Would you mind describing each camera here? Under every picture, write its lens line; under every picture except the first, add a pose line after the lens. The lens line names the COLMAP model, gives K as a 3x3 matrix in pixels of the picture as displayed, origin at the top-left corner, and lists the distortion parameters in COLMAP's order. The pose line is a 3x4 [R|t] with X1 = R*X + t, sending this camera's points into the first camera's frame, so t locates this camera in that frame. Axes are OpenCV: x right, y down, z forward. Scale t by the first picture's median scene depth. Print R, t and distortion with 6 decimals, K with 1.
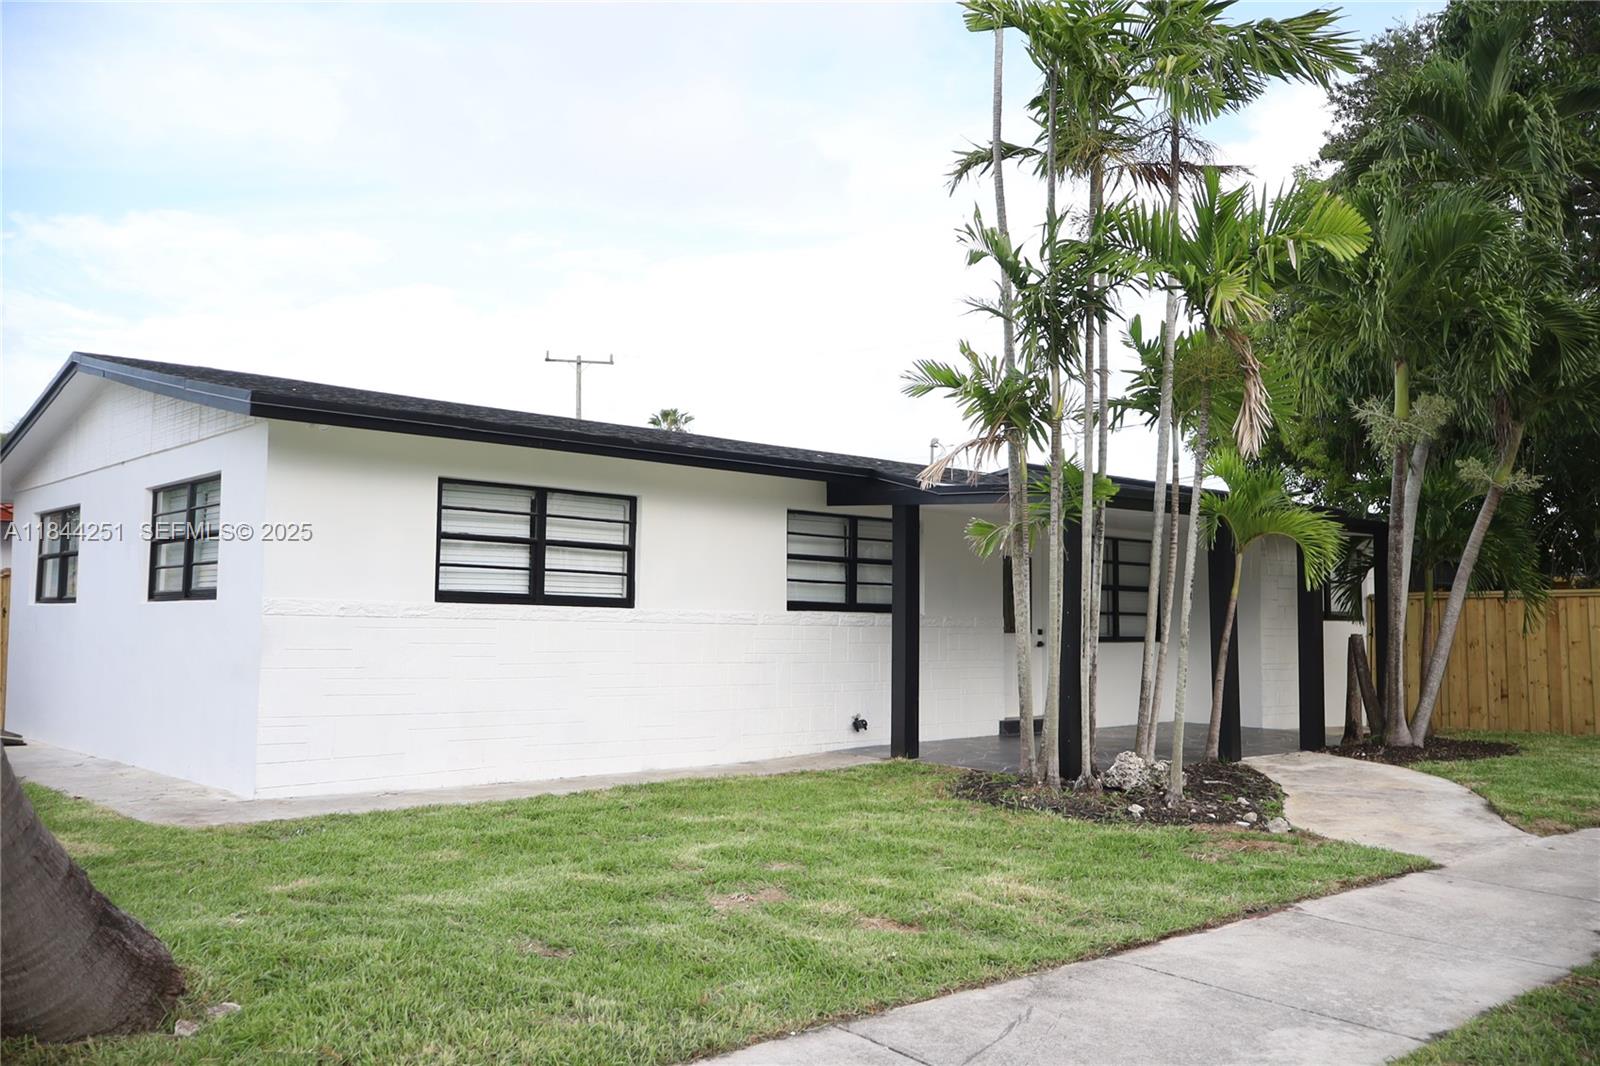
lens RADIAL K [[1351.9, 0, 800.0], [0, 1351.9, 533.0], [0, 0, 1]] dist [-0.023391, 0.007615]
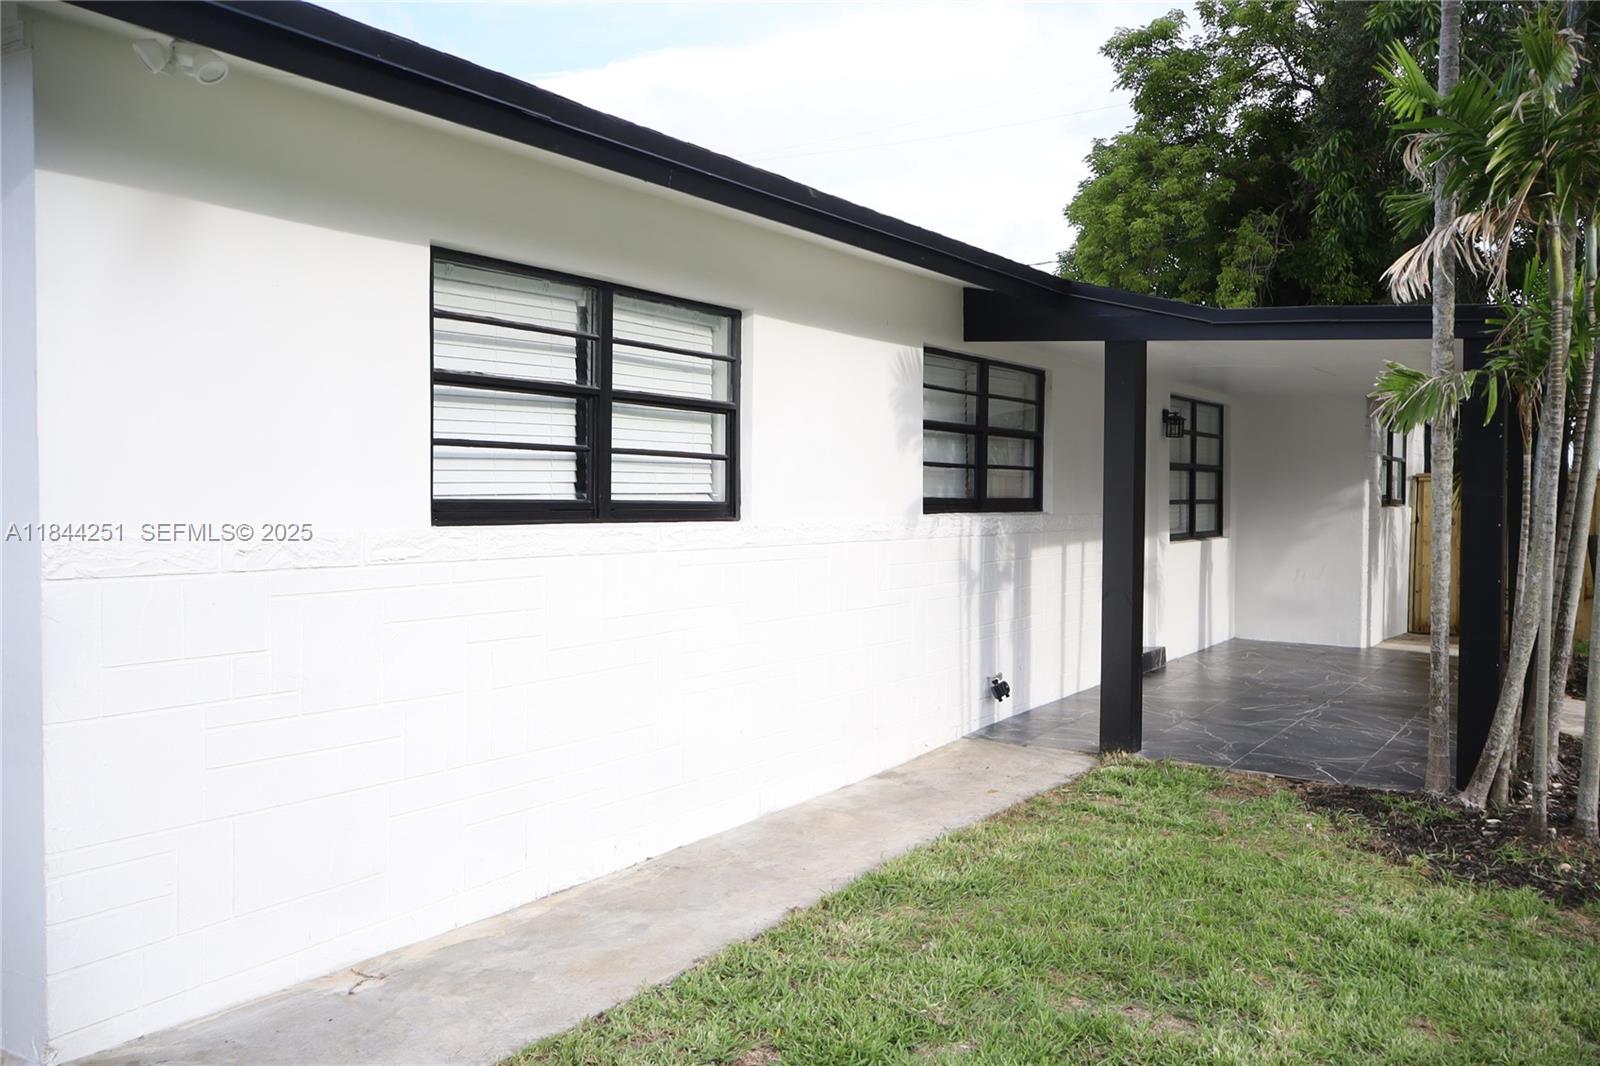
lens RADIAL K [[1351.9, 0, 800.0], [0, 1351.9, 533.0], [0, 0, 1]] dist [-0.023391, 0.007615]
pose [[0.960448, -0.011356, 0.278228, -0.268675], [-0.018370, 0.994408, 0.103998, 0.004869], [-0.277853, -0.104996, 0.954868, 0.525059]]
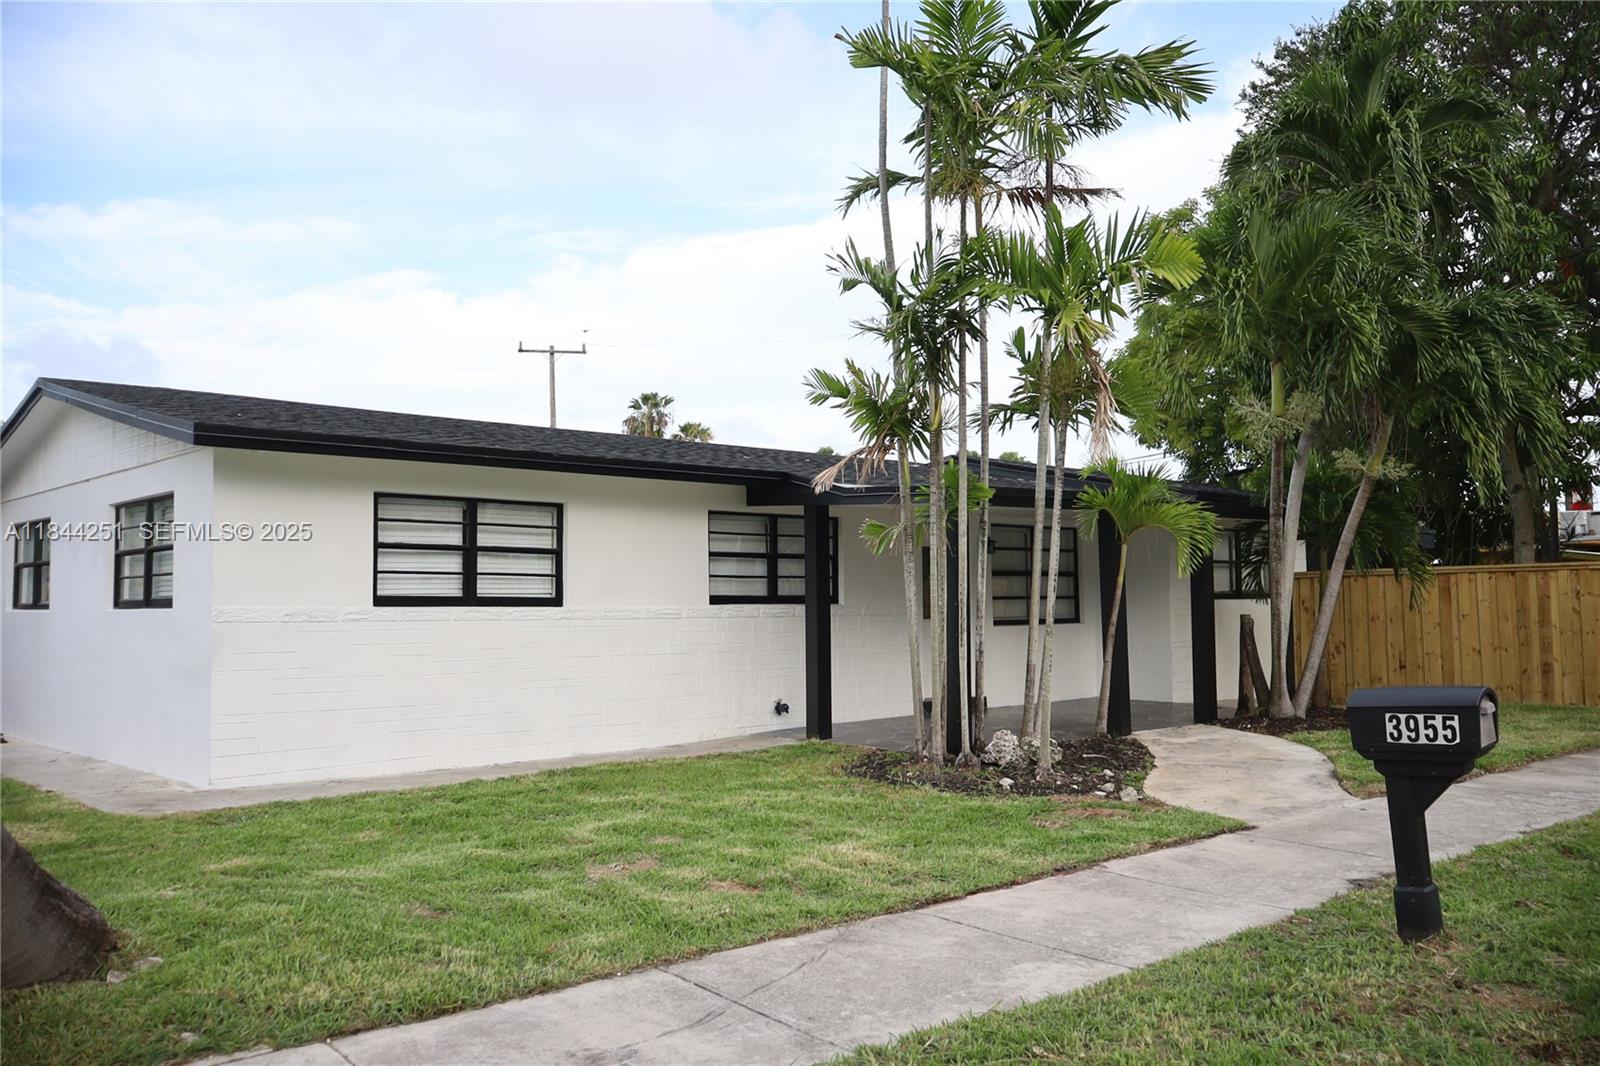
lens RADIAL K [[1348.9, 0, 800.0], [0, 1348.9, 533.0], [0, 0, 1]] dist [-0.033475, 0.018184]
pose [[0.999769, -0.019908, 0.008114, 0.065346], [0.019772, 0.999670, 0.016426, -0.018714], [-0.008439, -0.016261, 0.999832, -0.088277]]
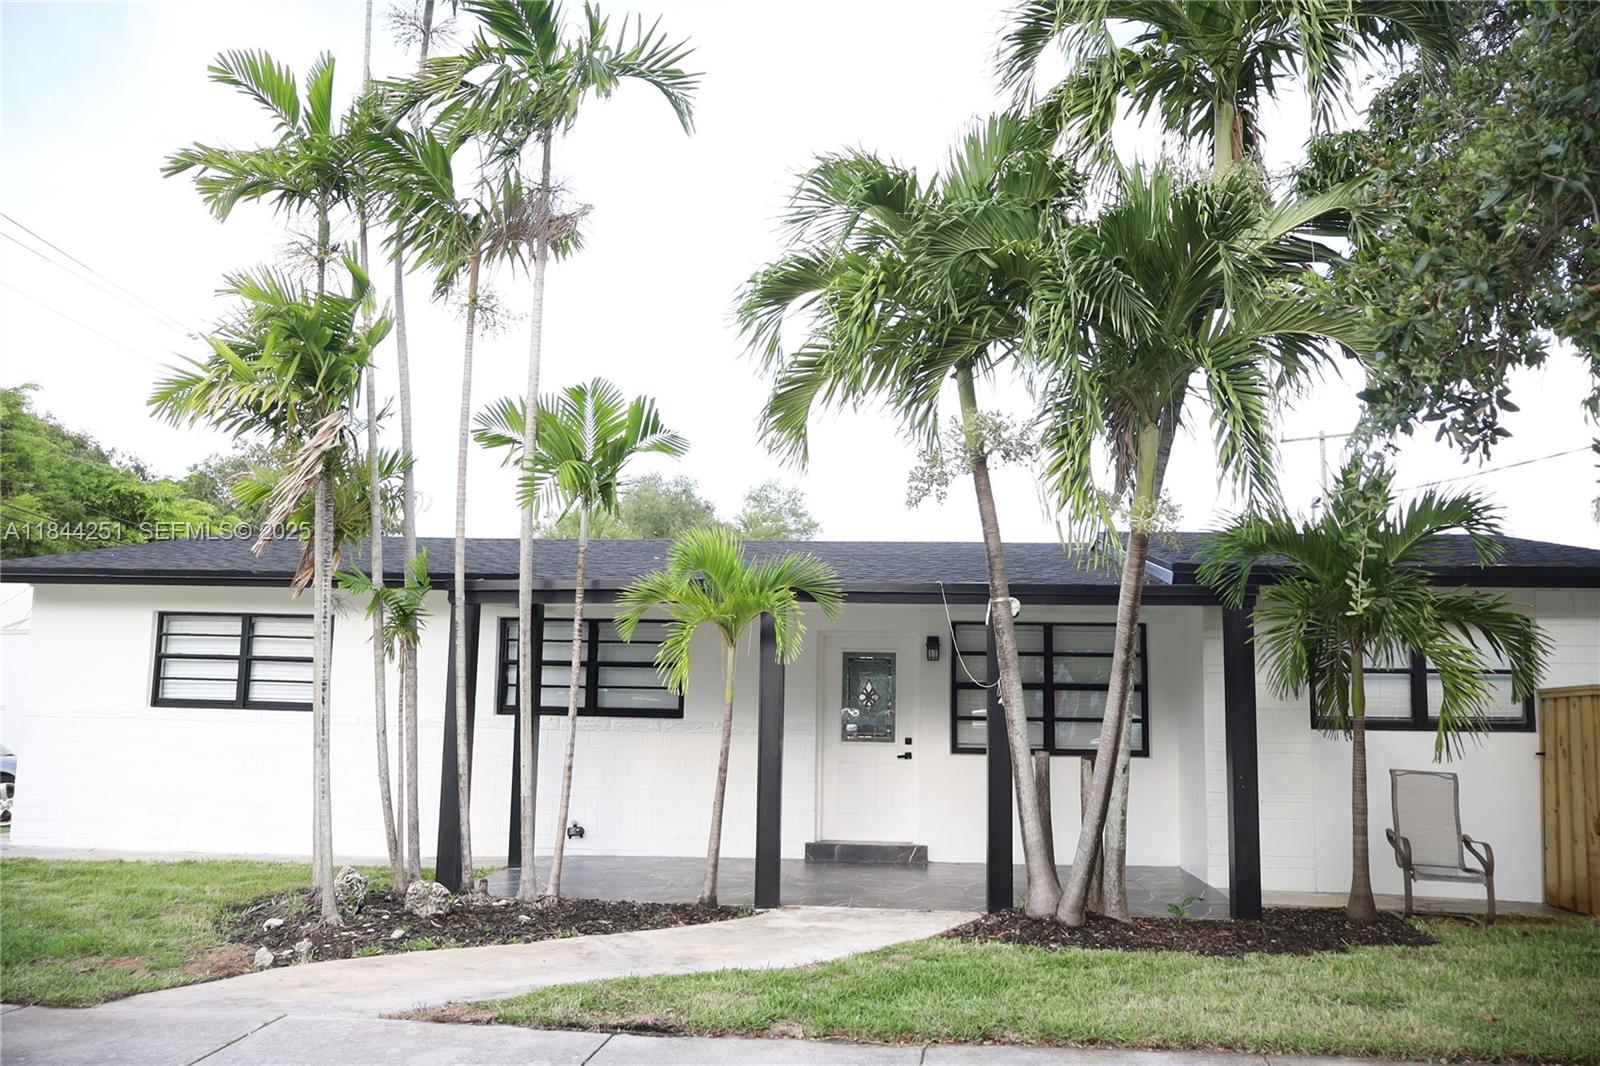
lens RADIAL K [[1351.9, 0, 800.0], [0, 1351.9, 533.0], [0, 0, 1]] dist [-0.023391, 0.007615]
pose [[0.672455, -0.096288, -0.733848, 1.101566], [0.041200, 0.994834, -0.092779, 0.029334], [0.738991, 0.032155, 0.672948, 0.560677]]
